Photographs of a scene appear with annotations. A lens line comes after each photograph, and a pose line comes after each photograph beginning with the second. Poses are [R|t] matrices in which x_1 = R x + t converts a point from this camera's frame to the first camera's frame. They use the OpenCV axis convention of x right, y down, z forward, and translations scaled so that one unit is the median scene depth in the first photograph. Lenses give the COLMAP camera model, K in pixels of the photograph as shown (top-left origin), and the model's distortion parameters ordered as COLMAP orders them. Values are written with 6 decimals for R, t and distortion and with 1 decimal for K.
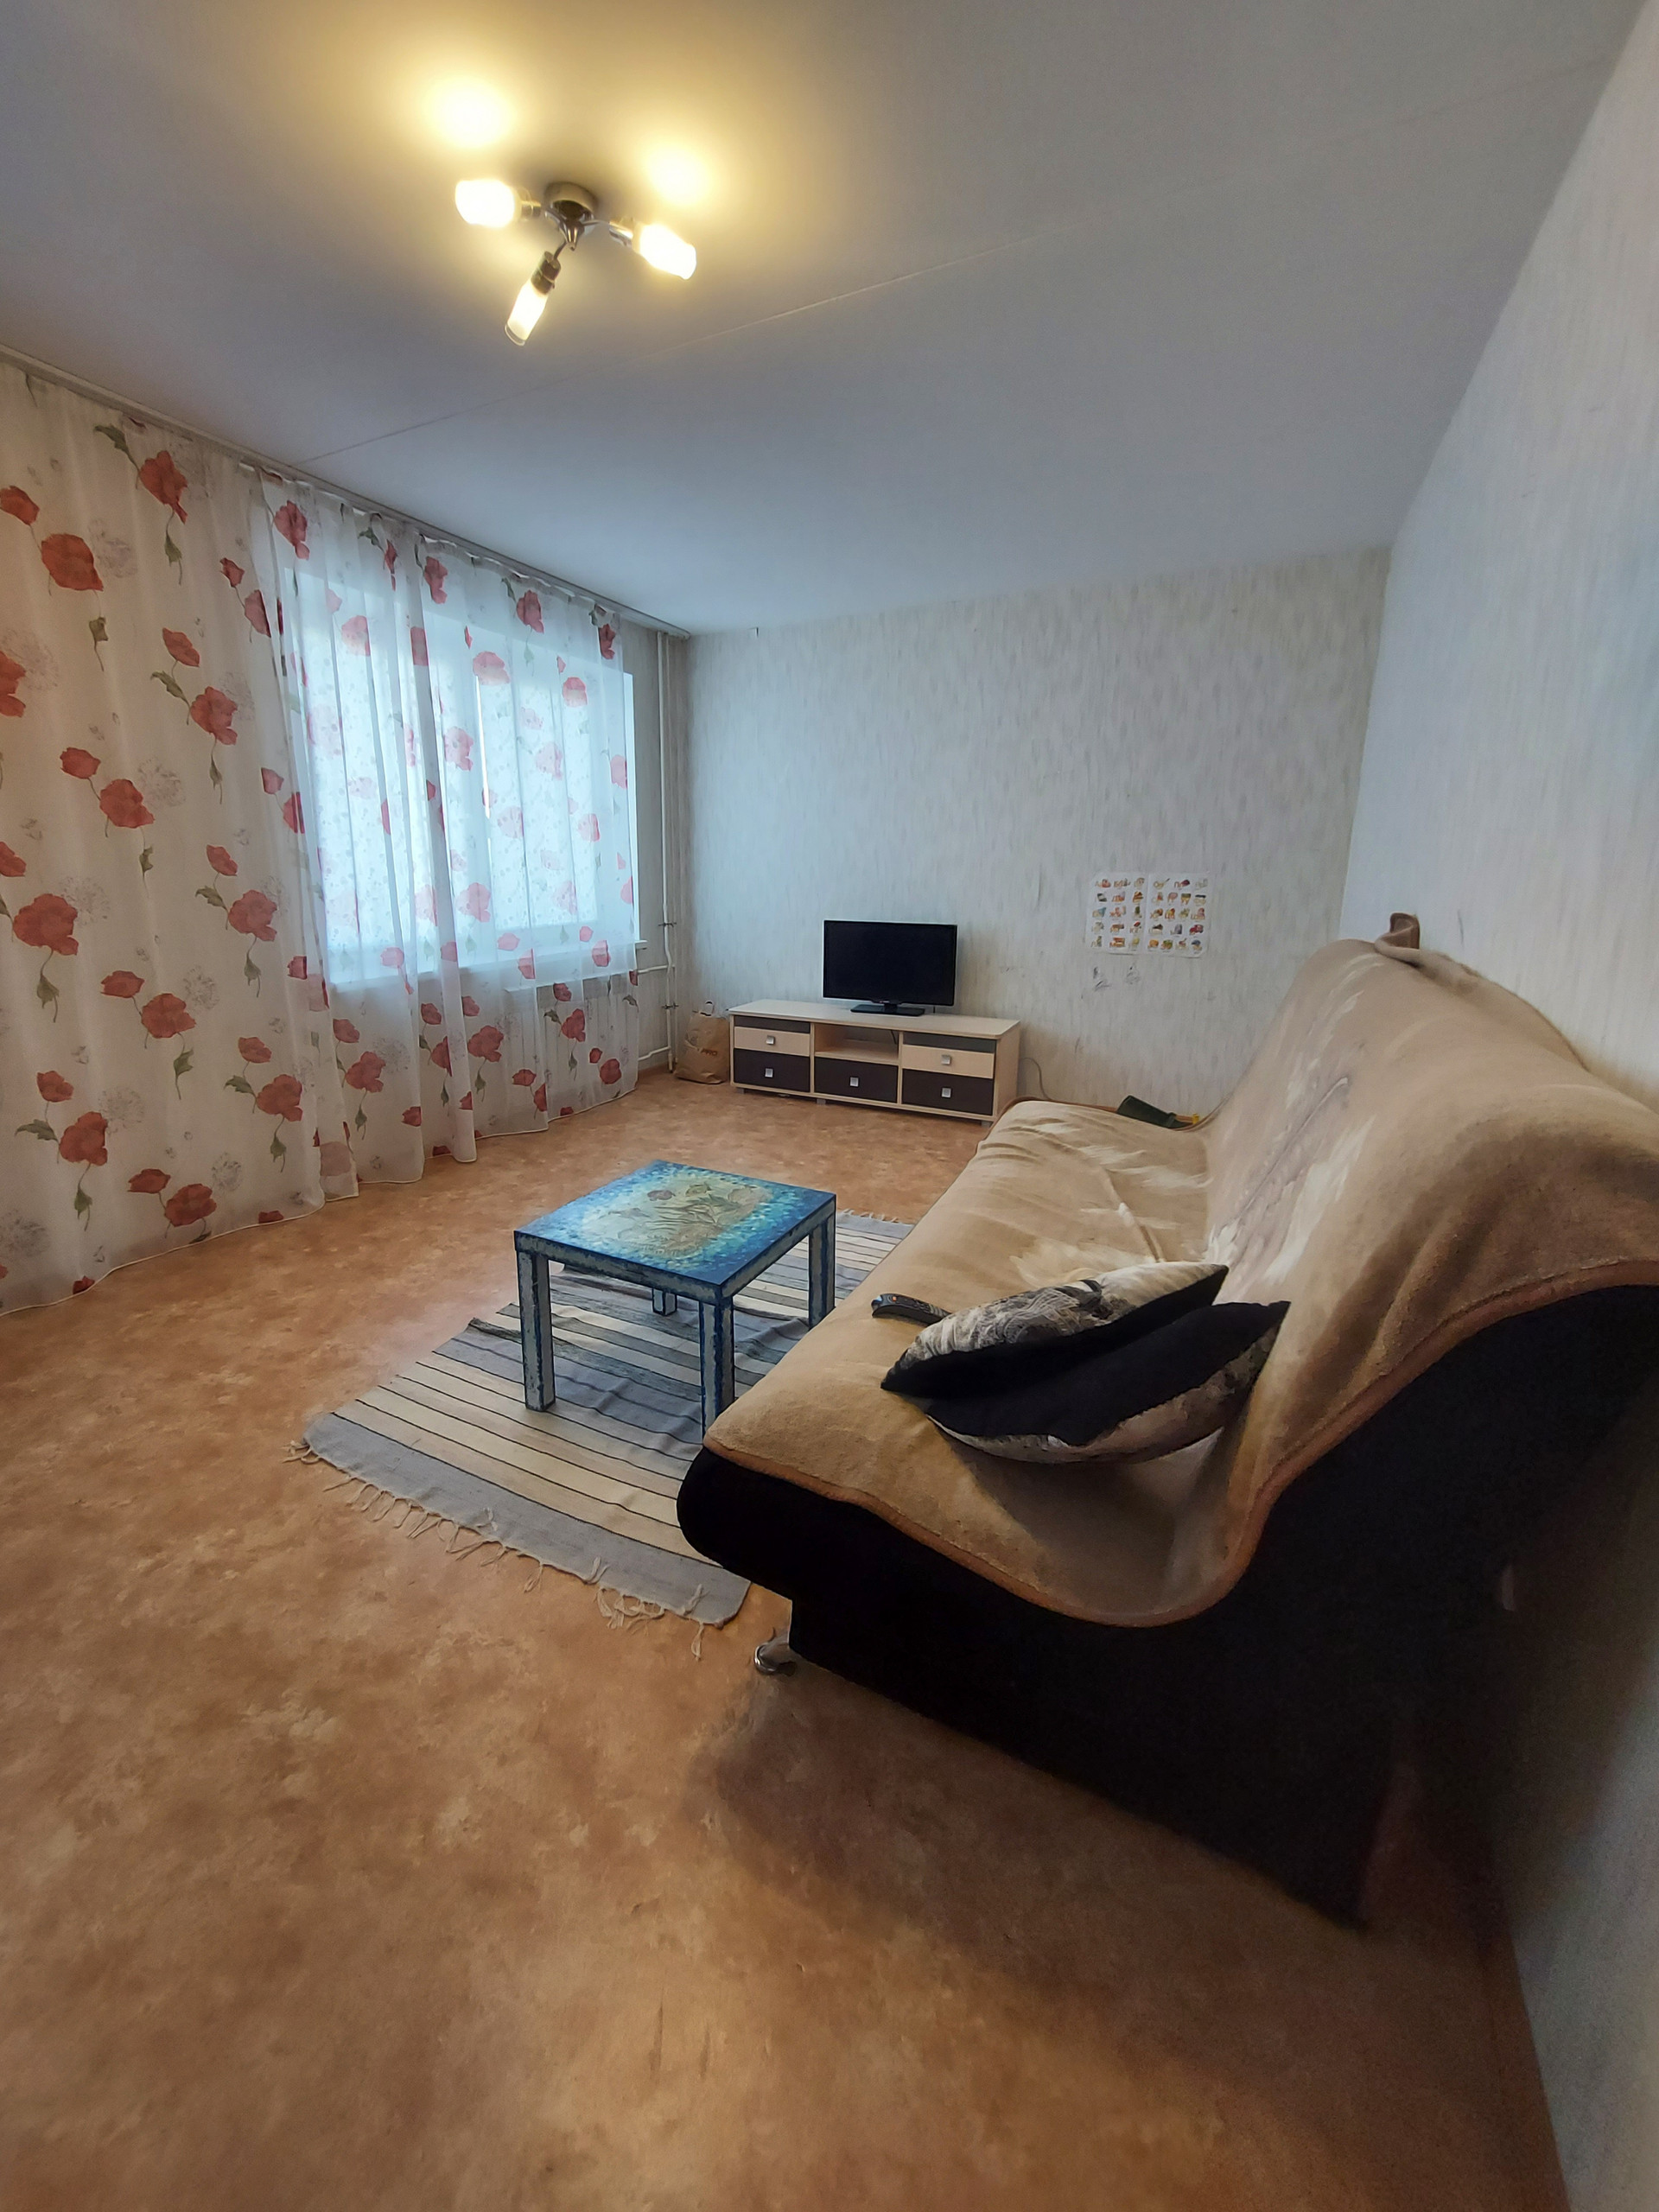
lens RADIAL K [[865.4, 0, 800.3], [0, 865.4, 1076.5], [0, 0, 1]] dist [-0.005023, -0.001495]
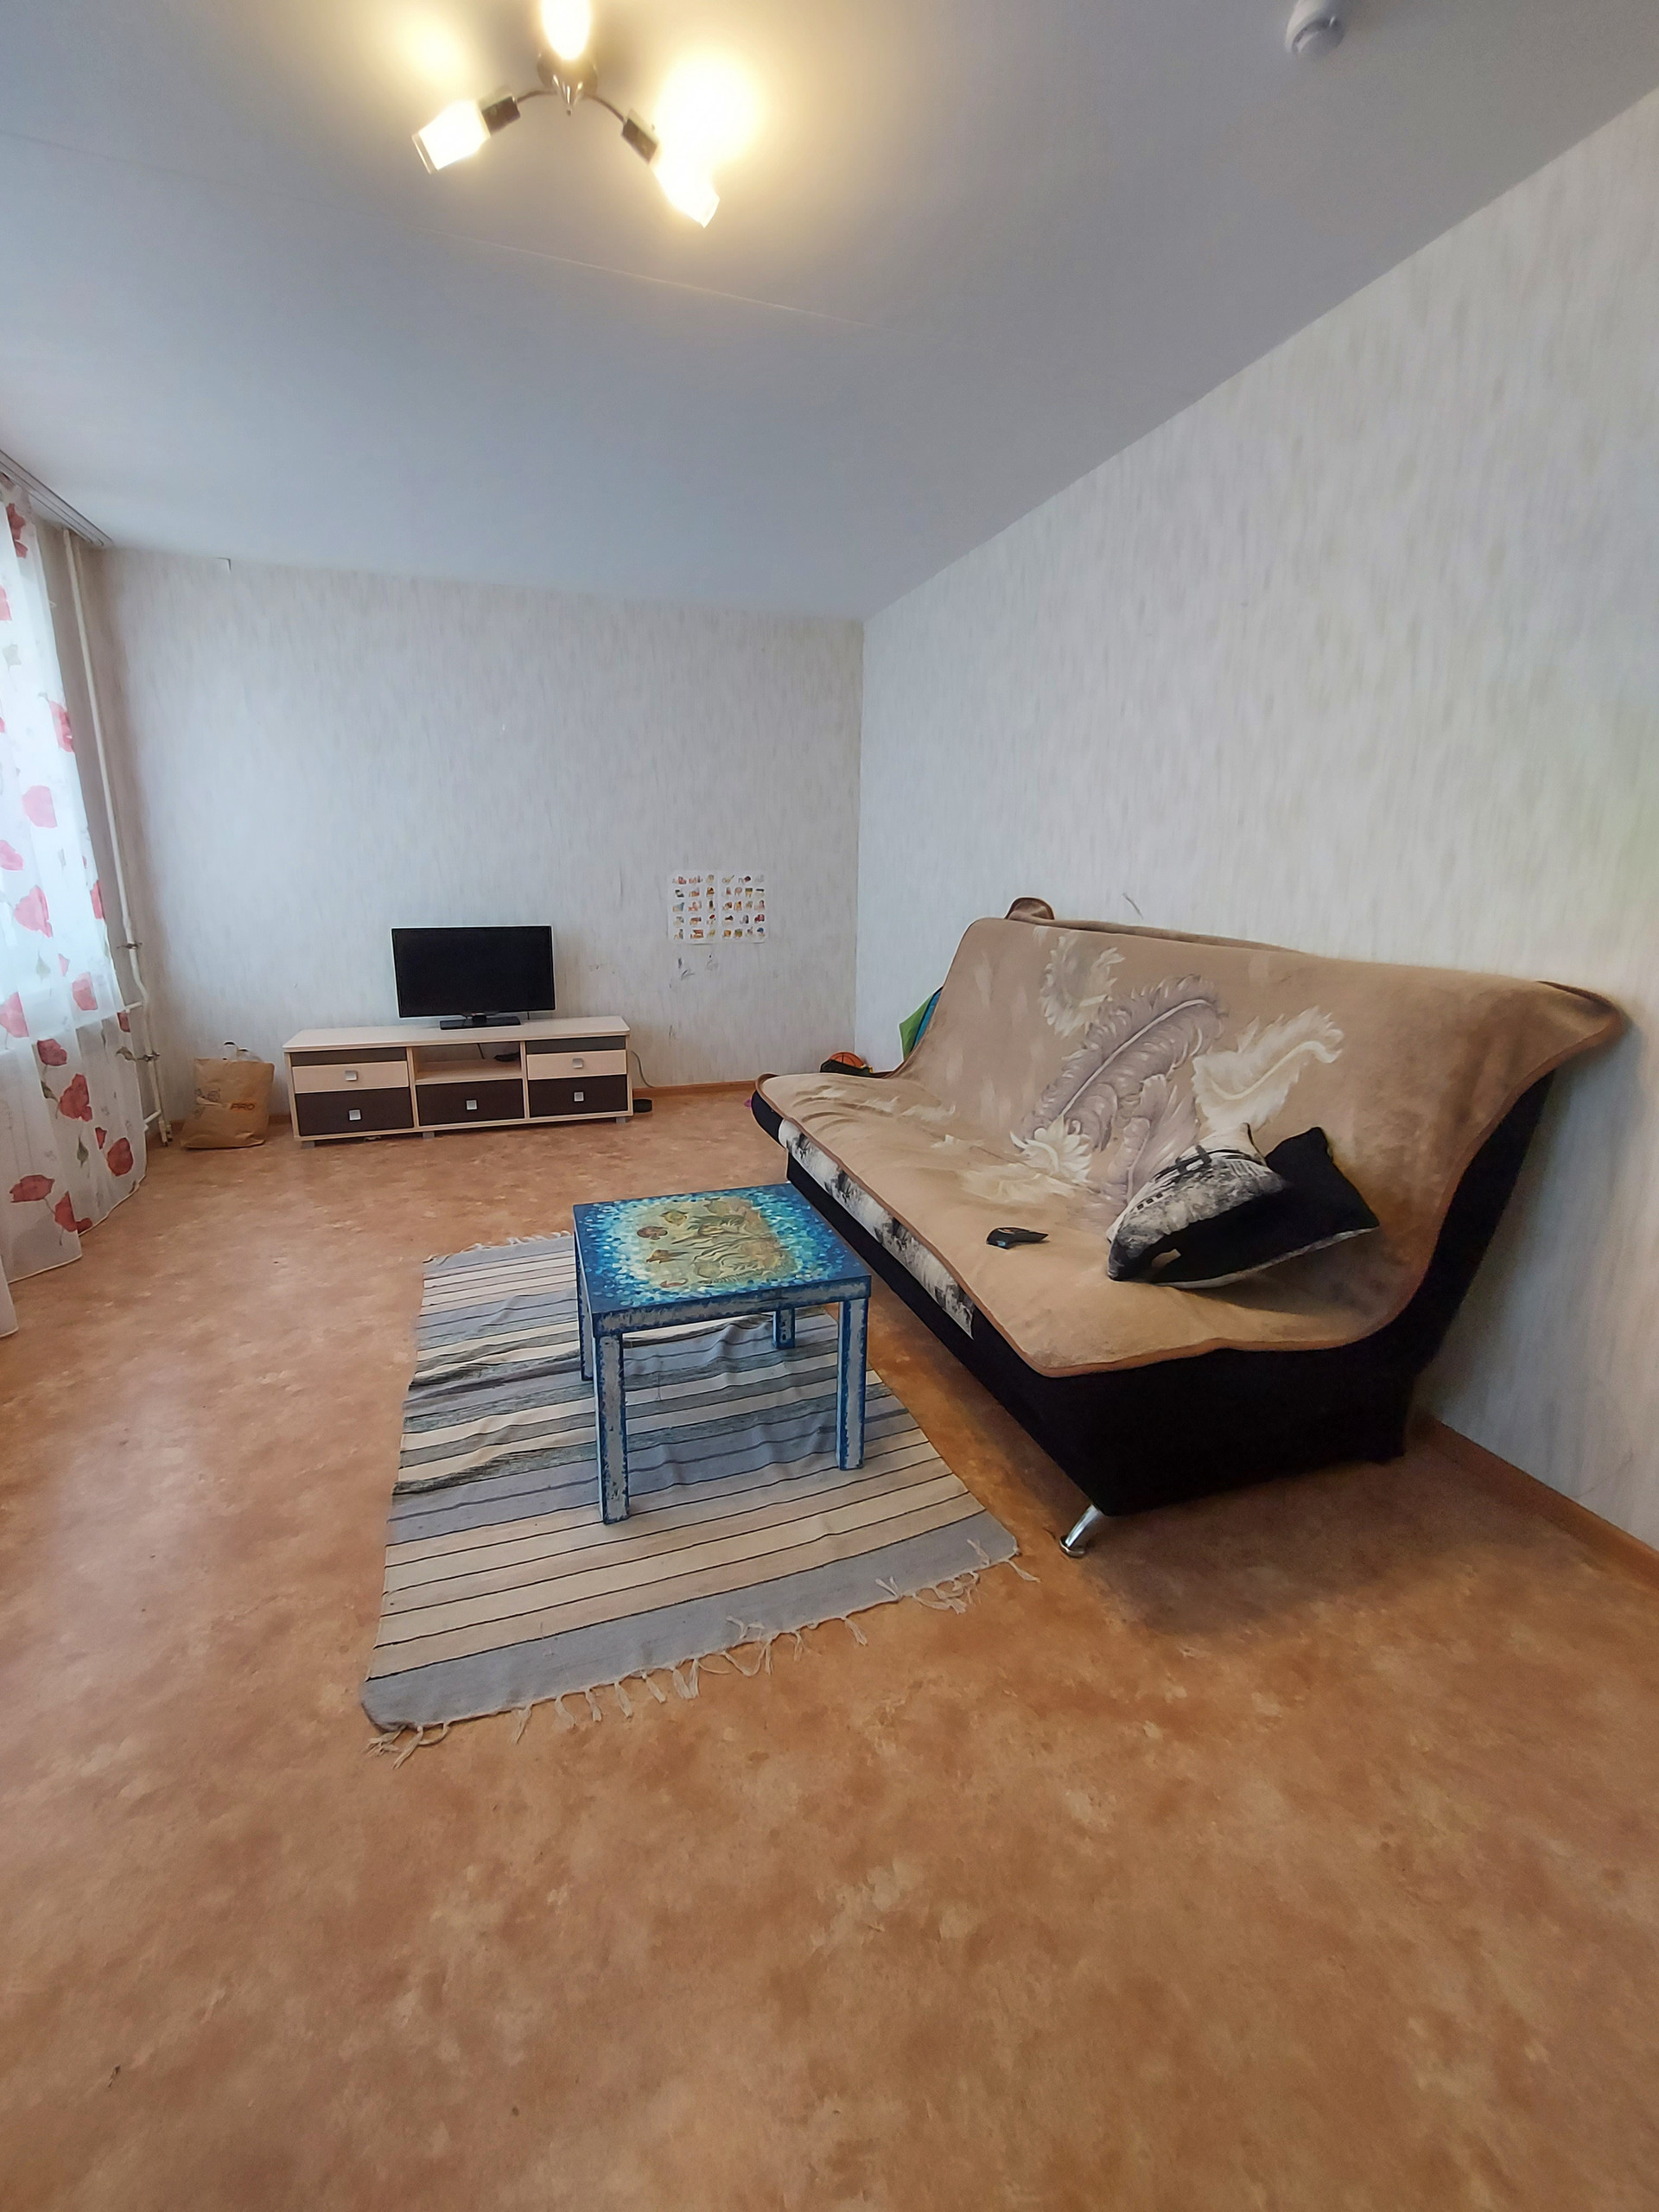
lens RADIAL K [[865.4, 0, 806.8], [0, 865.4, 1078.0], [0, 0, 1]] dist [-0.005023, -0.001495]
pose [[0.707323, -0.166977, 0.686887, -0.565472], [0.164357, 0.983919, 0.069936, -0.050149], [-0.687518, 0.063427, 0.723392, 0.208929]]
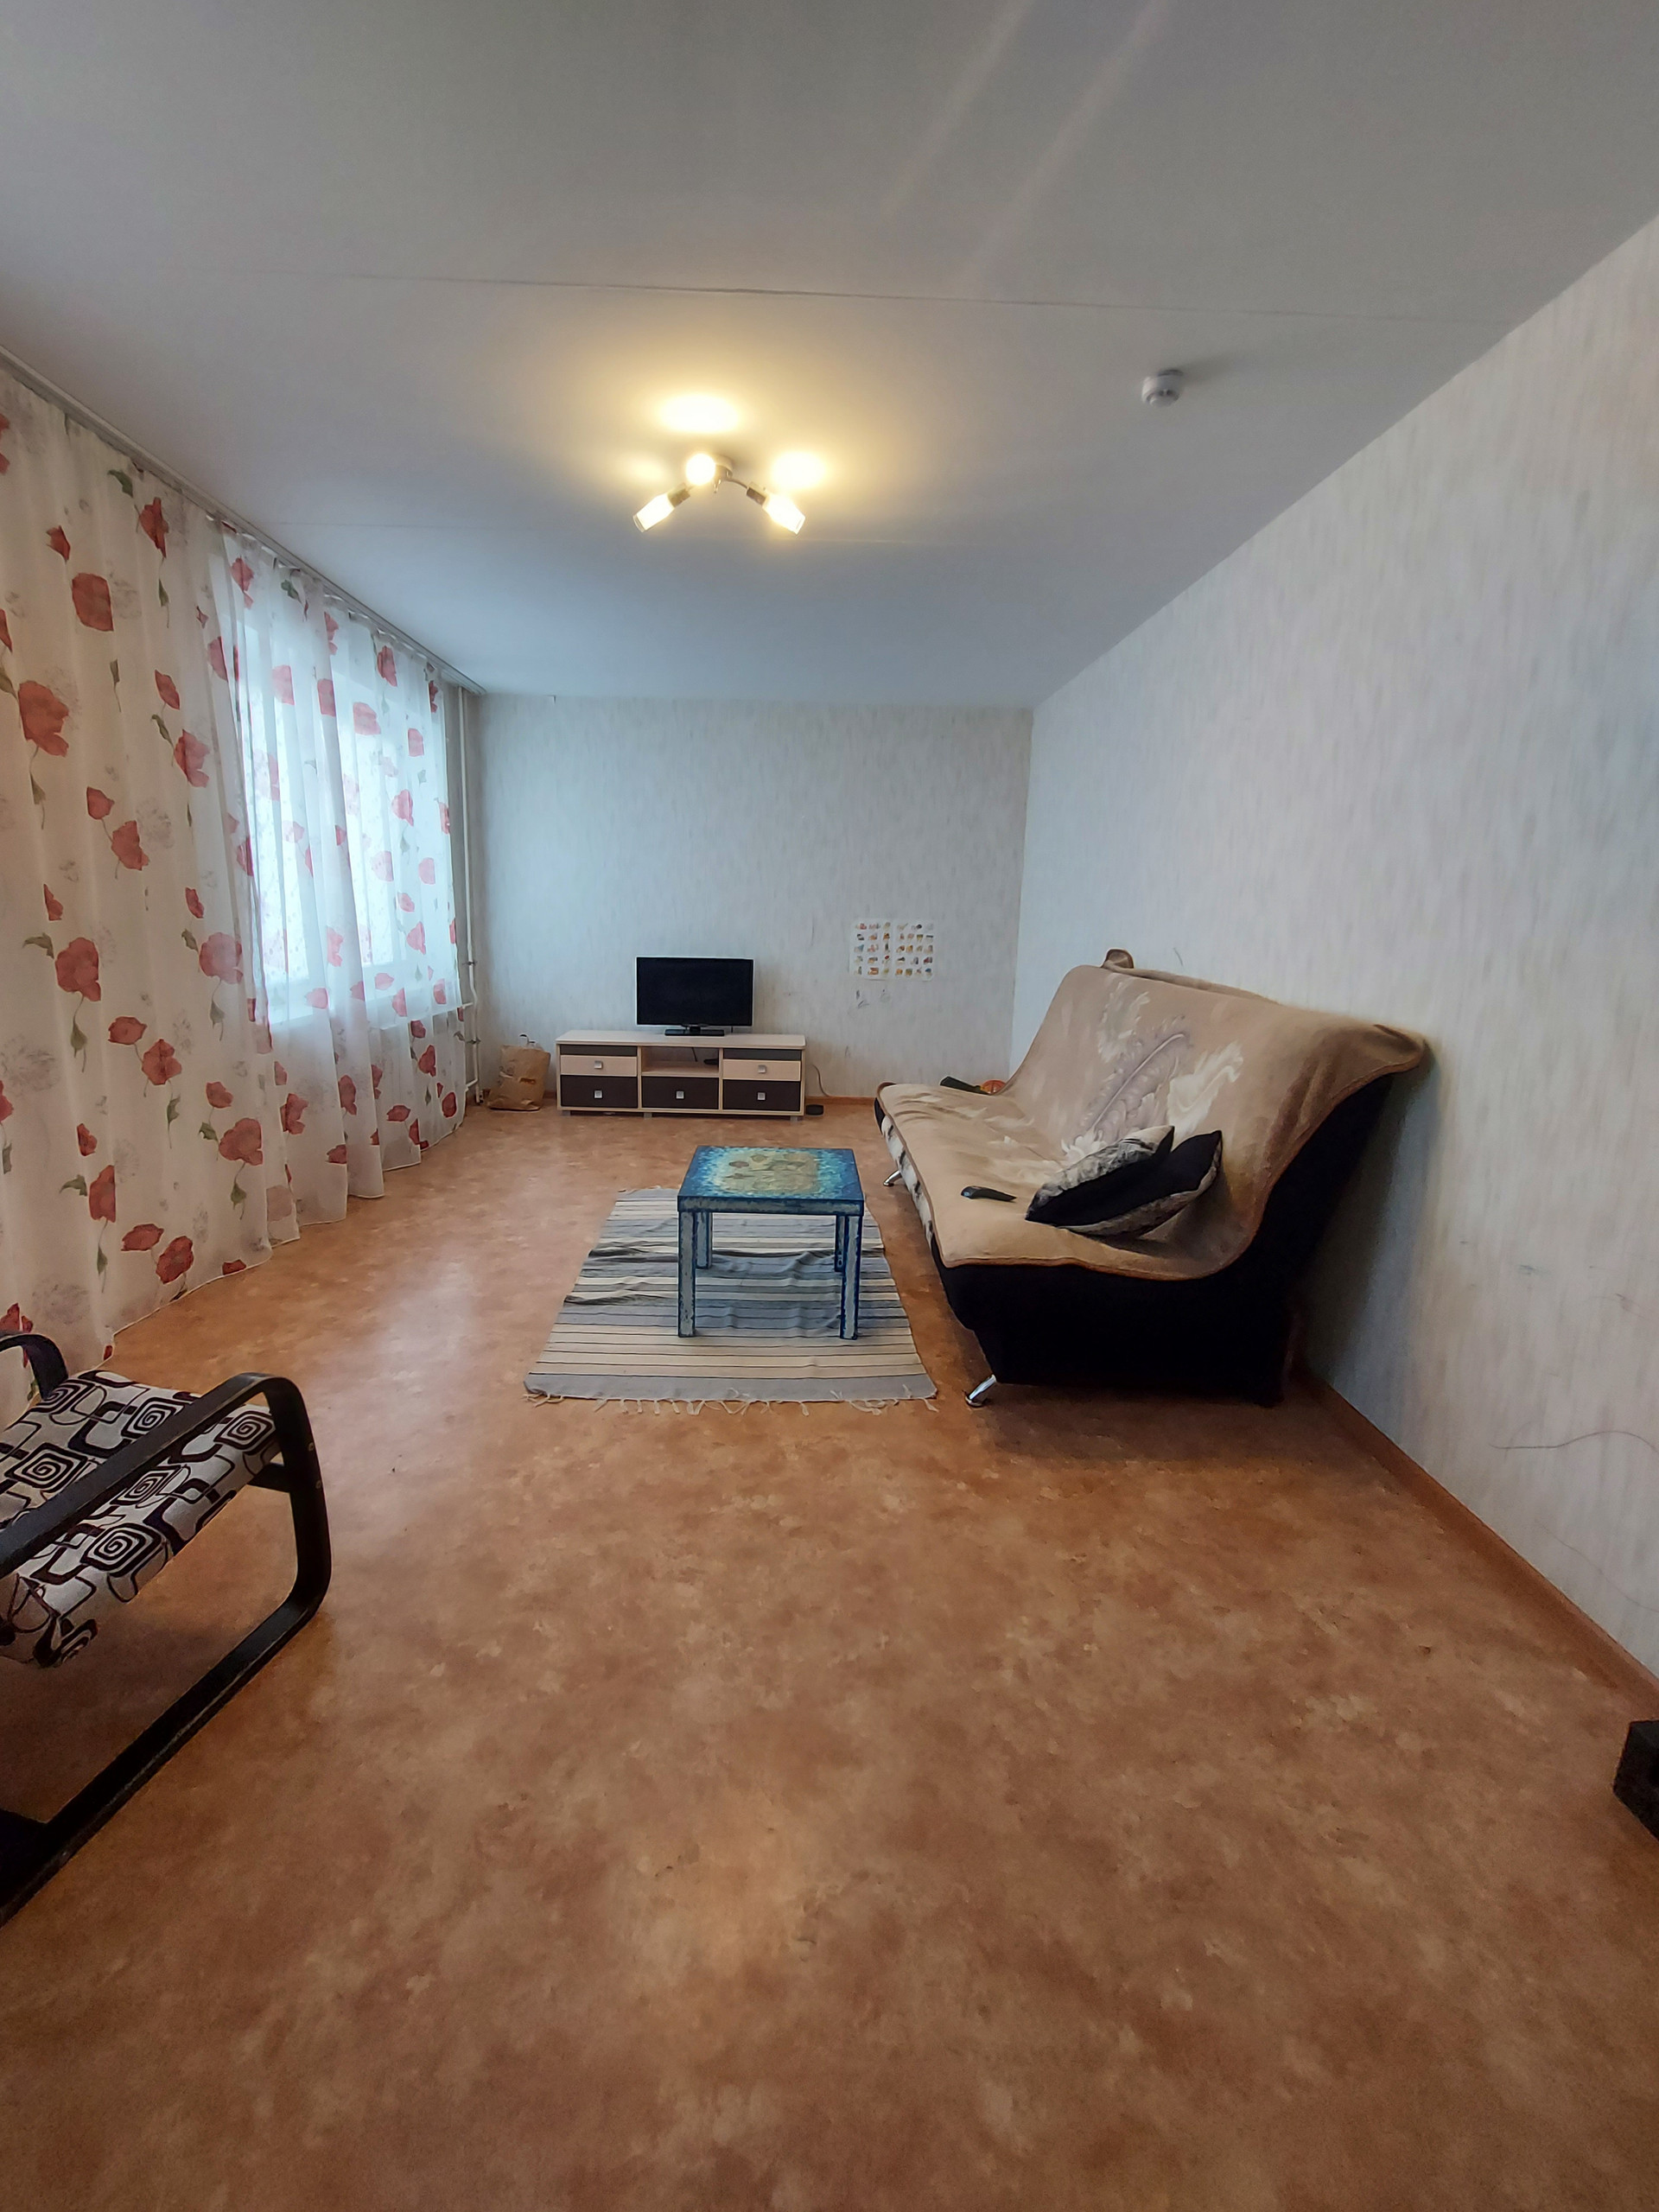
lens RADIAL K [[865.4, 0, 801.1], [0, 865.4, 1084.7], [0, 0, 1]] dist [-0.005023, -0.001495]
pose [[0.889276, -0.077018, 0.450839, -0.592589], [0.090485, 0.995863, -0.008355, 0.031291], [-0.448330, 0.048224, 0.892566, -0.205880]]
